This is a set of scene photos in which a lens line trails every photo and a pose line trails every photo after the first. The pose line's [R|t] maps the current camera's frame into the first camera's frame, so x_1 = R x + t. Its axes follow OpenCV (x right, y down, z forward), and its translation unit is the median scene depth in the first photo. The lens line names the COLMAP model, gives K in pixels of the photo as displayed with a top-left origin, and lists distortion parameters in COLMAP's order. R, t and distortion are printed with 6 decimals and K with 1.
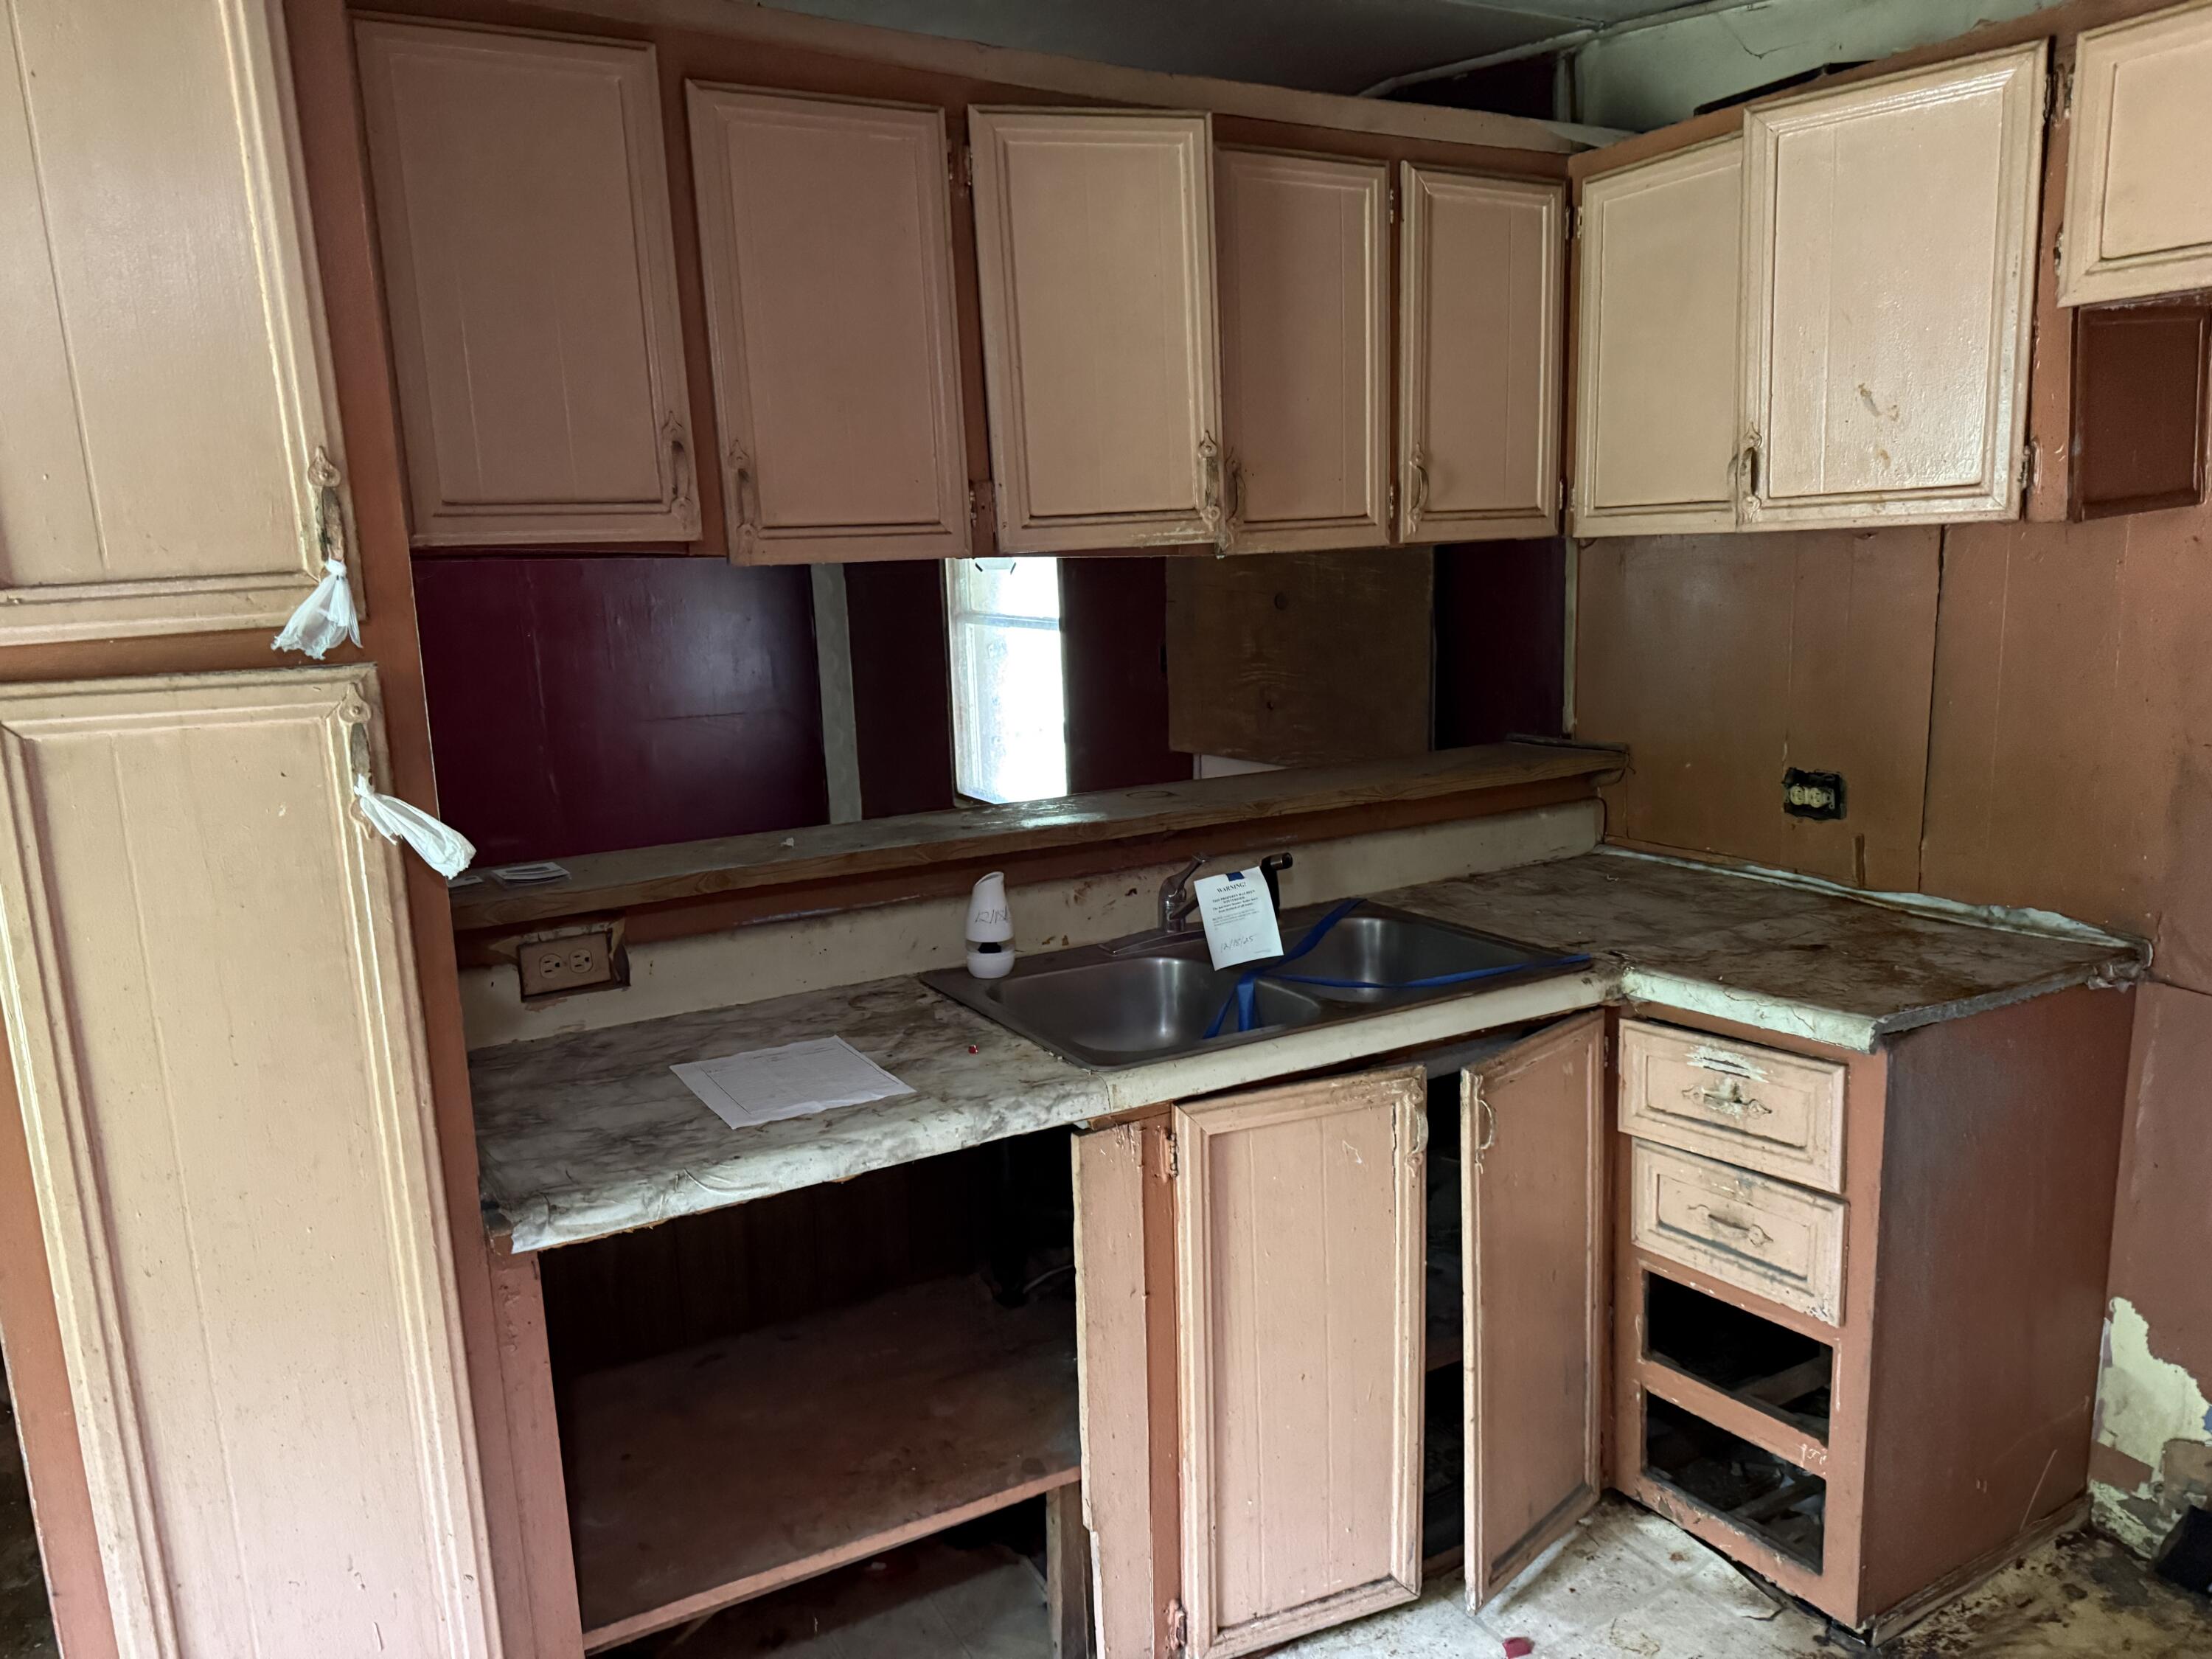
lens RADIAL K [[1552.1, 0, 1106.0], [0, 1552.1, 829.5], [0, 0, 1]] dist [0.069669, -0.080189]
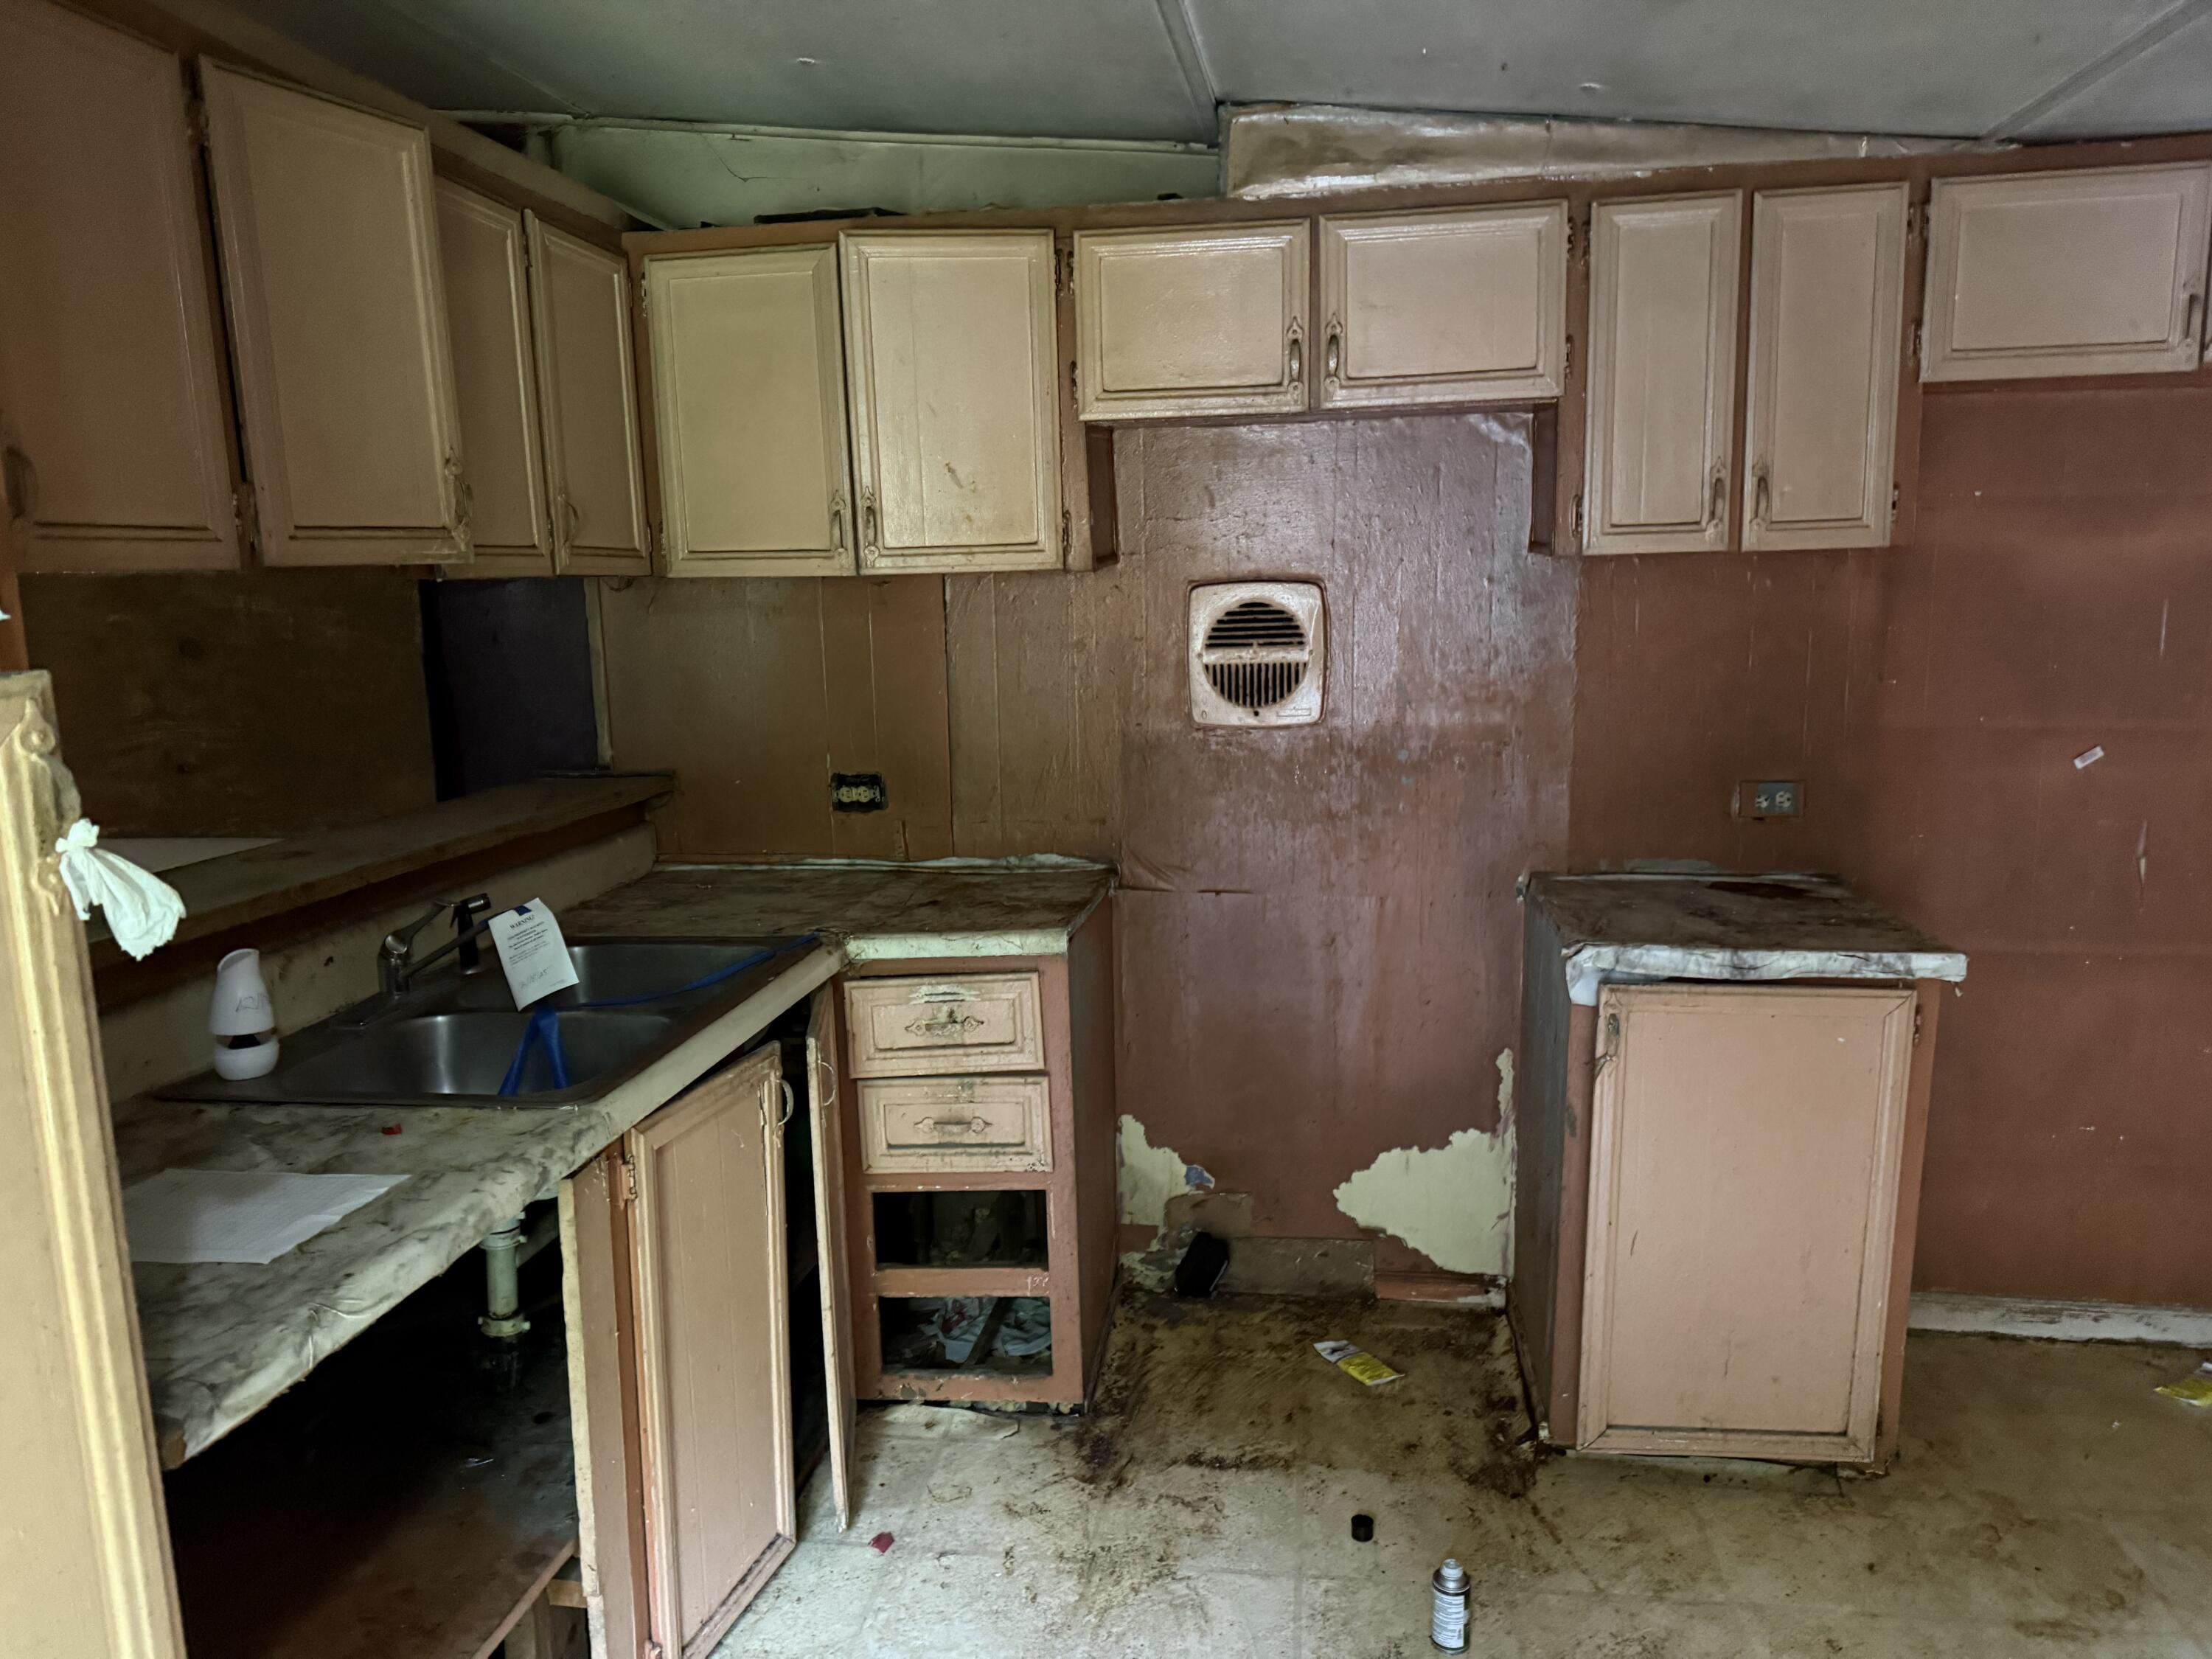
lens RADIAL K [[1537.4, 0, 1102.5], [0, 1537.4, 817.8], [0, 0, 1]] dist [0.211569, -0.337690]
pose [[0.622491, -0.096592, 0.776643, -0.459932], [0.139636, 0.990139, 0.011224, 0.013028], [-0.770069, 0.101461, 0.629840, 0.108044]]
